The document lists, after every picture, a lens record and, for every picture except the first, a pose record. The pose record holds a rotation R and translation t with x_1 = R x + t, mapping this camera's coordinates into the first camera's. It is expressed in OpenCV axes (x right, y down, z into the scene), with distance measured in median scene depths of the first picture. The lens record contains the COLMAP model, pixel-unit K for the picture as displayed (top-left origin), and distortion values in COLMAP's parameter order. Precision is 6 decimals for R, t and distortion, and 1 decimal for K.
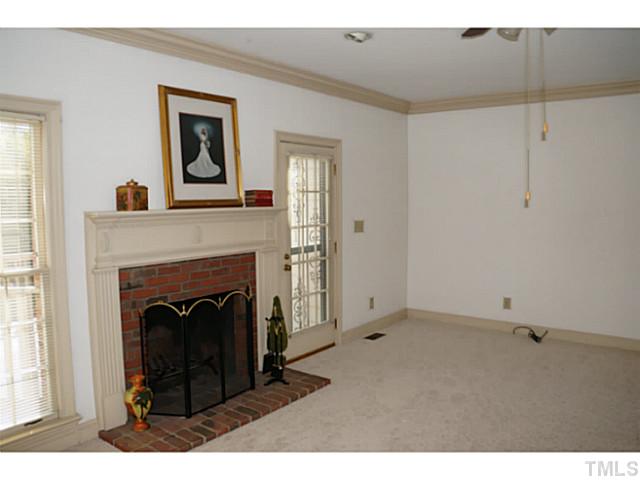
lens RADIAL K [[526.3, 0, 320.0], [0, 526.3, 240.0], [0, 0, 1]] dist [-0.285860, 0.166205]
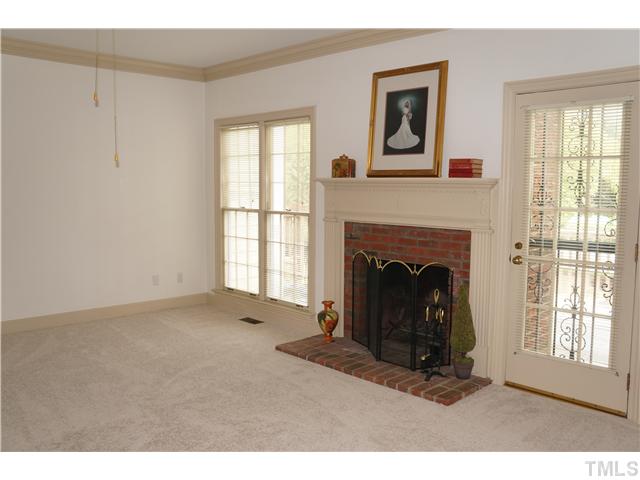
lens RADIAL K [[503.8, 0, 320.0], [0, 503.8, 240.0], [0, 0, 1]] dist [-0.187789, 0.137449]
pose [[-0.145589, 0.107199, -0.983520, 0.827574], [-0.088029, 0.988766, 0.120802, -0.044903], [0.985421, 0.104165, -0.134517, 0.994923]]
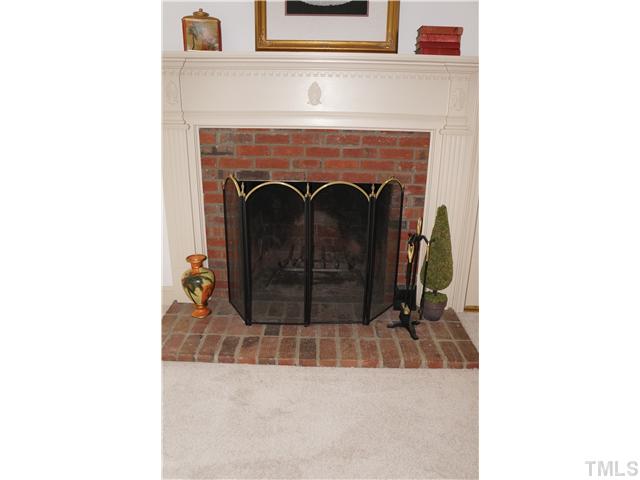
lens RADIAL K [[420.8, 0, 320.0], [0, 420.8, 240.0], [0, 0, 1]] dist [-0.130968, 0.179346]
pose [[0.573064, 0.273919, -0.772377, 0.268809], [-0.088778, 0.957689, 0.273770, 0.025643], [0.814687, -0.088318, 0.573136, 0.666646]]
